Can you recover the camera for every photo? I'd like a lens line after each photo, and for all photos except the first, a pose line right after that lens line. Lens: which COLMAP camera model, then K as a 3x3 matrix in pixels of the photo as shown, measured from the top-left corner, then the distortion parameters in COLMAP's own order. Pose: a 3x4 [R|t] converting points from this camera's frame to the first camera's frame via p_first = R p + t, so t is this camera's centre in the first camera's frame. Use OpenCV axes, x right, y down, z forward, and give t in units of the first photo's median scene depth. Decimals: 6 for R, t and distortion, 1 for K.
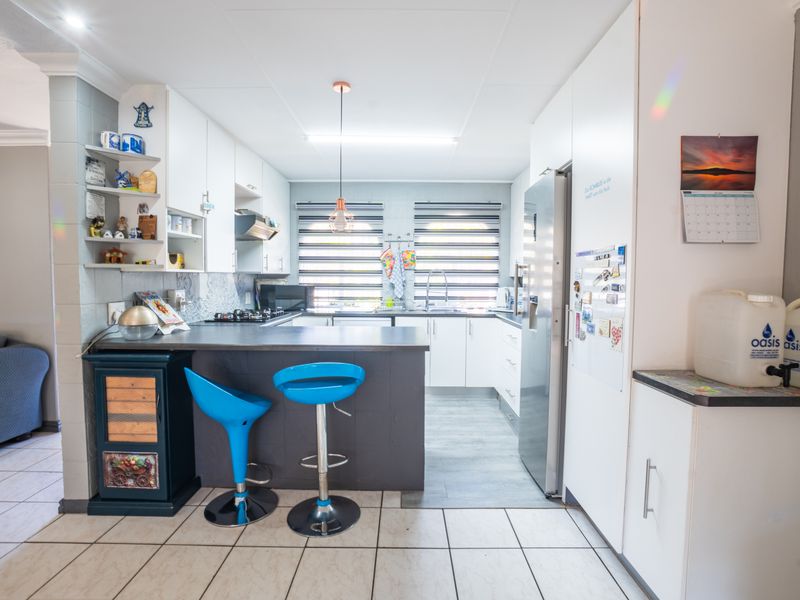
lens RADIAL K [[404.3, 0, 400.1], [0, 404.3, 300.1], [0, 0, 1]] dist [-0.060081, 0.020023]
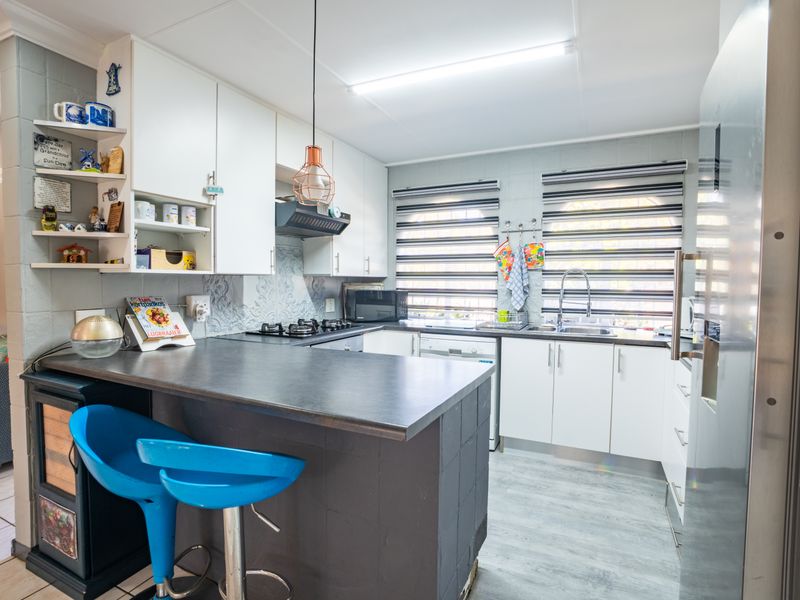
lens RADIAL K [[404.3, 0, 404.2], [0, 404.3, 299.7], [0, 0, 1]] dist [-0.060081, 0.020023]
pose [[0.905118, 0.018444, -0.424761, 0.163413], [-0.023797, 0.999690, -0.007301, -0.018057], [0.424495, 0.016716, 0.905276, 0.372327]]
